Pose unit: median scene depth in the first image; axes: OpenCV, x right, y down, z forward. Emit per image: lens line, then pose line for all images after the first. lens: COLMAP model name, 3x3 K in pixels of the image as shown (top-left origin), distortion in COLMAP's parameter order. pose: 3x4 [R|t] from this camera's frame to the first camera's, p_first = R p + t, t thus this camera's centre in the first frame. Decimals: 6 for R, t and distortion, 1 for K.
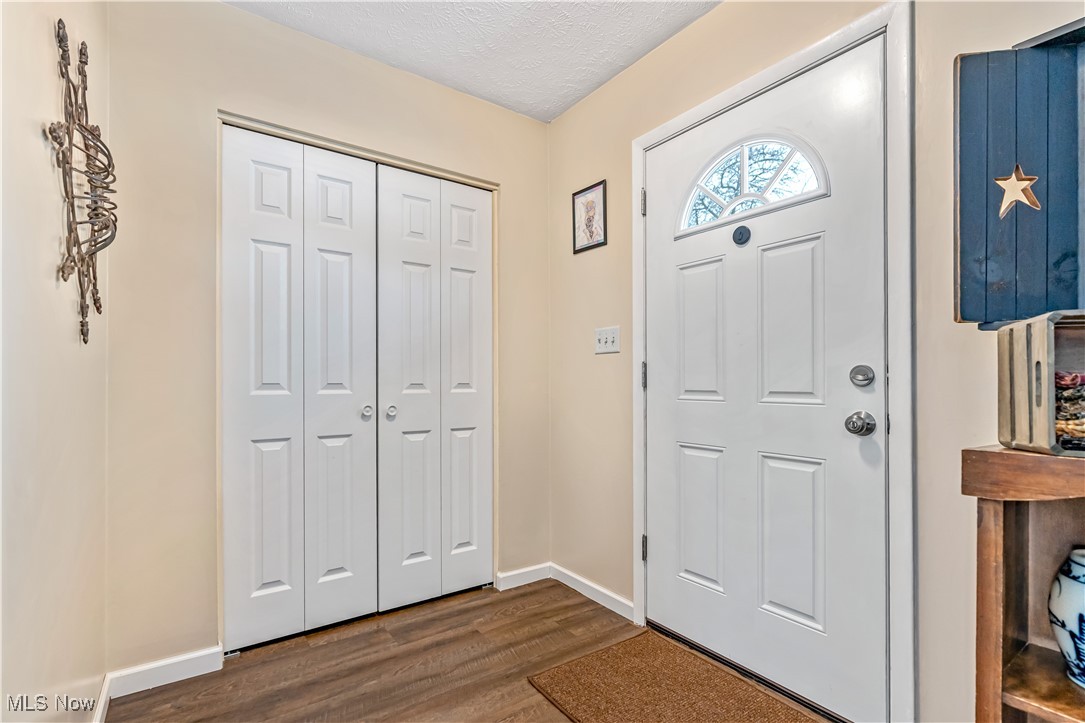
lens RADIAL K [[488.3, 0, 539.4], [0, 488.3, 377.9], [0, 0, 1]] dist [-0.001304, -0.000100]
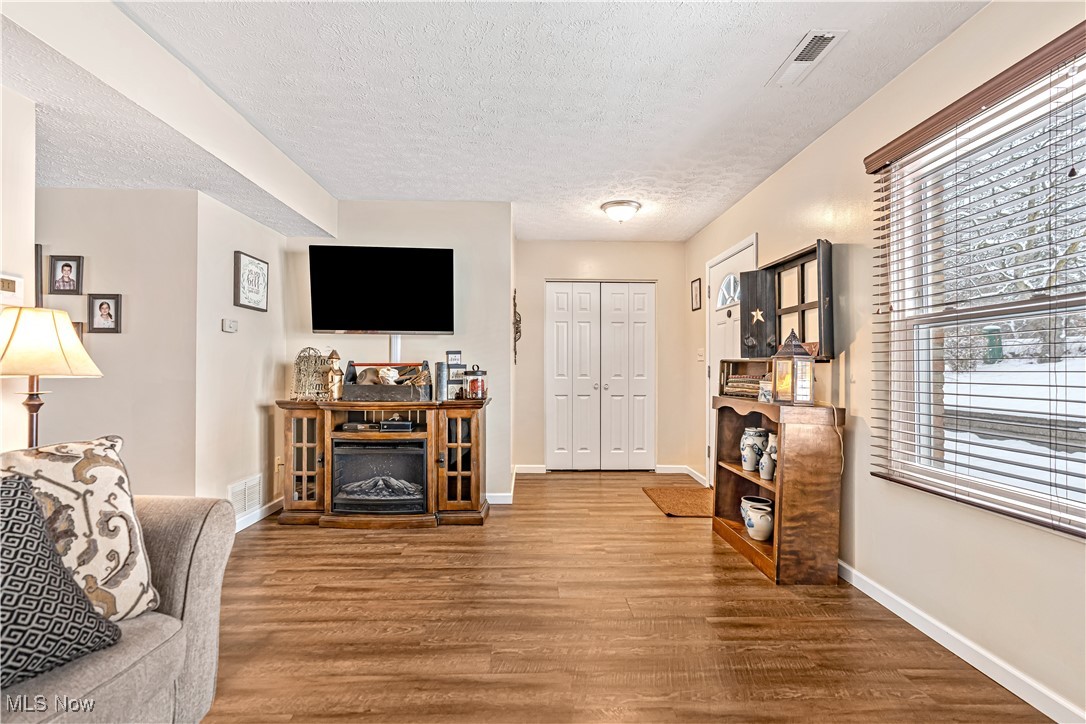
lens RADIAL K [[491.6, 0, 544.4], [0, 491.6, 371.6], [0, 0, 1]] dist [0.000304, 0.000394]
pose [[0.827564, 0.008412, -0.561308, 0.790374], [-0.000276, 0.999894, 0.014578, -0.037565], [0.561371, -0.011909, 0.827479, -1.147109]]
